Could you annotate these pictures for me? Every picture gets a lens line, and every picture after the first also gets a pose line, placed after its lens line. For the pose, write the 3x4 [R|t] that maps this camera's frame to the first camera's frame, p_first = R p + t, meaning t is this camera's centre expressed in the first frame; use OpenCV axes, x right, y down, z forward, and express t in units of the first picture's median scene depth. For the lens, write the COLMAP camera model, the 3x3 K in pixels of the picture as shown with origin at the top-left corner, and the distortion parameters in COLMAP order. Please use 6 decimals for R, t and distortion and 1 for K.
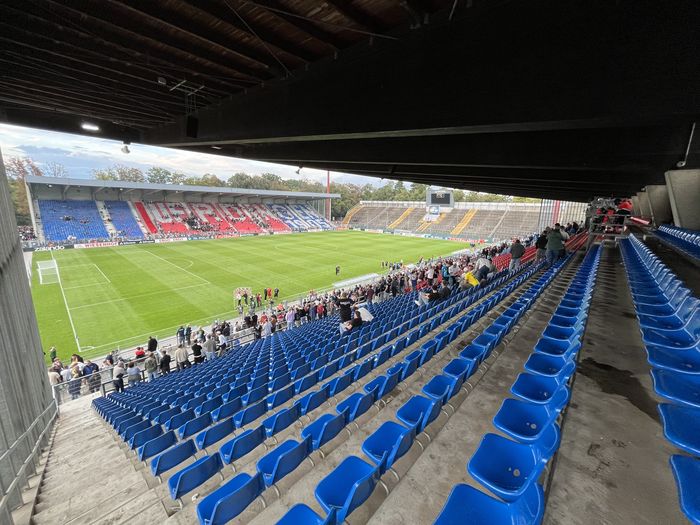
lens RADIAL K [[270.7, 0, 352.4], [0, 270.7, 252.3], [0, 0, 1]] dist [-0.017585, -0.000770]
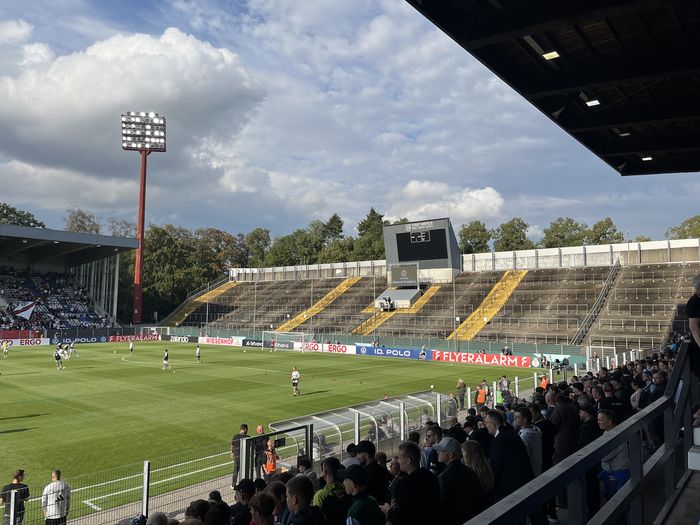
lens RADIAL K [[517.6, 0, 343.3], [0, 517.6, 261.3], [0, 0, 1]] dist [0.040193, -0.076749]
pose [[0.997889, -0.014189, 0.063373, 0.178607], [0.030207, 0.965263, -0.259527, -0.006158], [-0.057489, 0.260893, 0.963654, 0.355724]]
